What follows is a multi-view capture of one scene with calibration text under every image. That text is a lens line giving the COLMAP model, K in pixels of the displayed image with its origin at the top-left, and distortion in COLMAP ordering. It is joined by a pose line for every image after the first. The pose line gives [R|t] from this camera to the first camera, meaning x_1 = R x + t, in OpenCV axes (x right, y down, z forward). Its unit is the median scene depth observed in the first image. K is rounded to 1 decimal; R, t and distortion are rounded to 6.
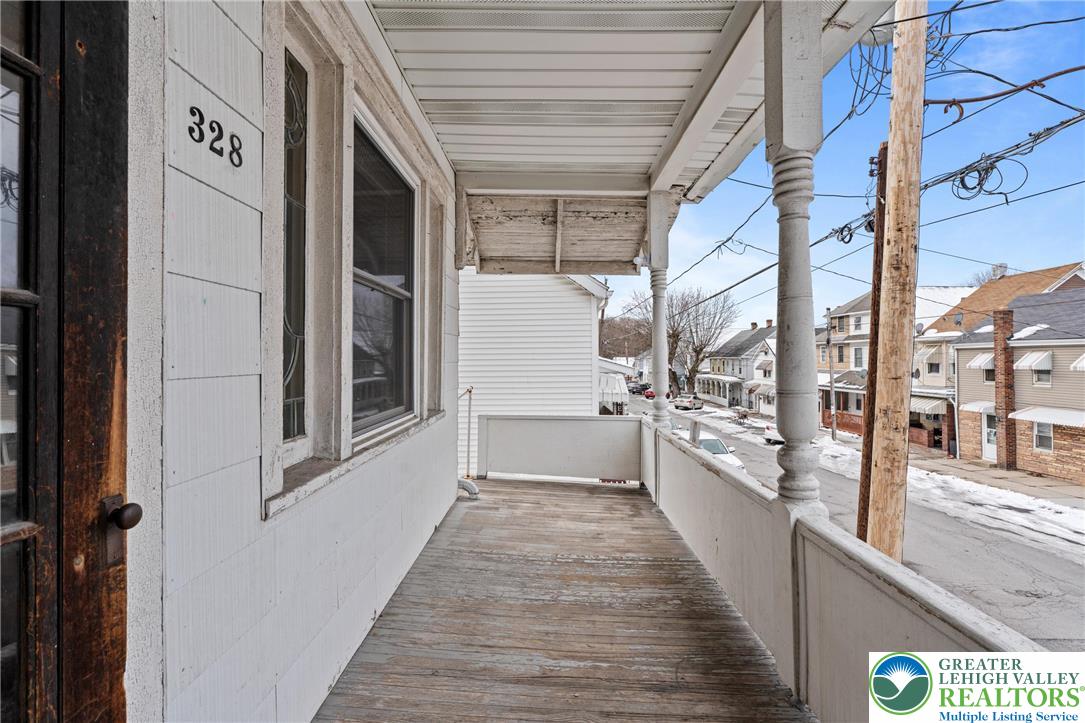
lens RADIAL K [[486.6, 0, 542.5], [0, 486.6, 361.5], [0, 0, 1]] dist [-0.015523, 0.005314]
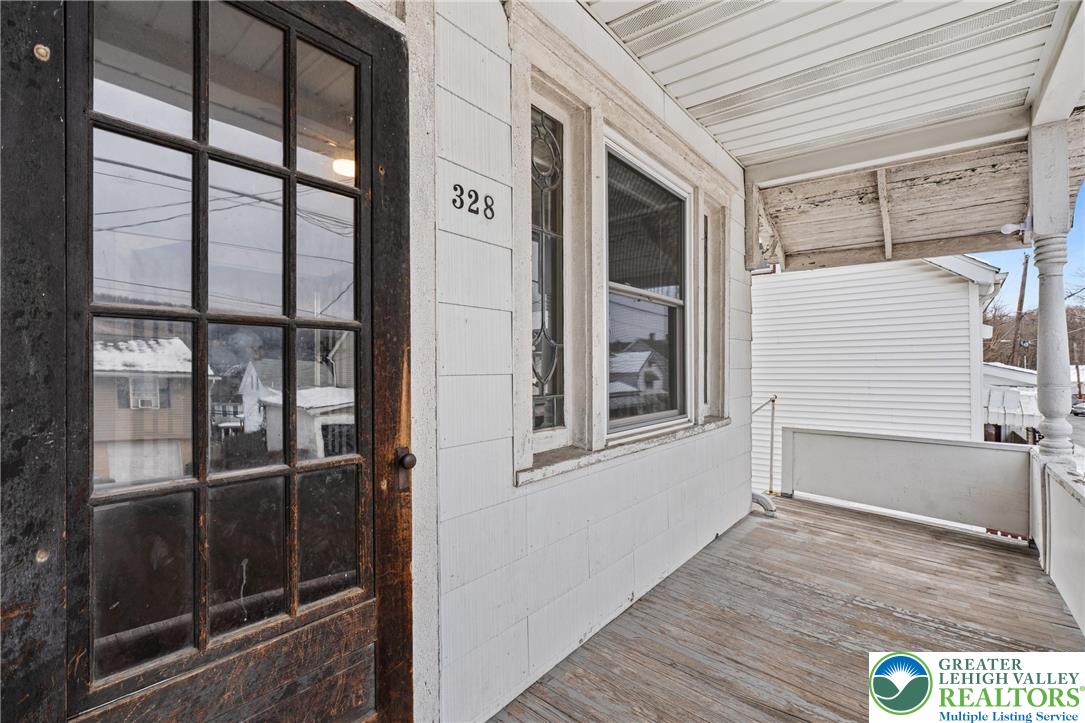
lens RADIAL K [[489.2, 0, 545.5], [0, 489.2, 377.3], [0, 0, 1]] dist [-0.017180, 0.007329]
pose [[0.789091, 0.013457, -0.614129, 0.132151], [-0.004079, 0.999853, 0.016669, 0.005613], [0.614263, -0.010648, 0.789029, 0.007020]]
